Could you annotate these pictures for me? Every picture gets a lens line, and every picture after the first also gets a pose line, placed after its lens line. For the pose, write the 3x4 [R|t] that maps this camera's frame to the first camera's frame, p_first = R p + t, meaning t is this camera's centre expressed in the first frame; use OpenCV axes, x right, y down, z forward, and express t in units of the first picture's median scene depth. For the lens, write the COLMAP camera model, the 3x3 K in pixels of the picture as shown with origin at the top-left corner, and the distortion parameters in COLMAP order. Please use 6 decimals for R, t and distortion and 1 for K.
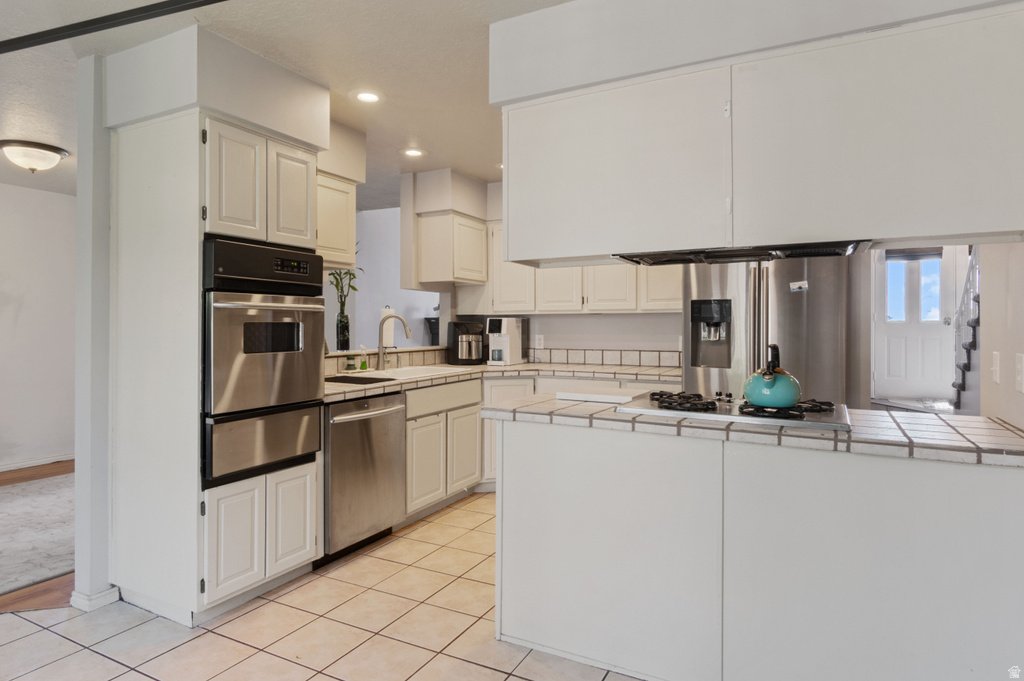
lens RADIAL K [[588.9, 0, 513.5], [0, 588.9, 331.0], [0, 0, 1]] dist [-0.000205, 0.000040]
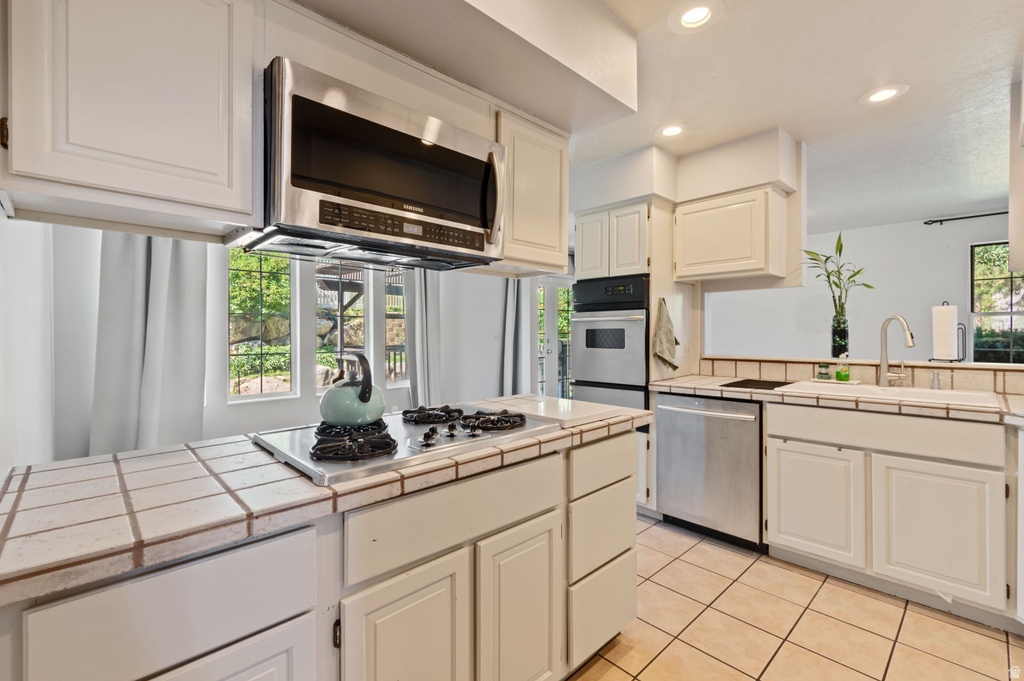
lens RADIAL K [[453.5, 0, 513.5], [0, 453.5, 336.0], [0, 0, 1]] dist [0.005494, -0.000330]
pose [[-0.314898, 0.010432, -0.949068, 0.572136], [-0.005154, 0.999906, 0.012701, -0.007229], [0.949112, 0.008891, -0.314815, 0.815264]]
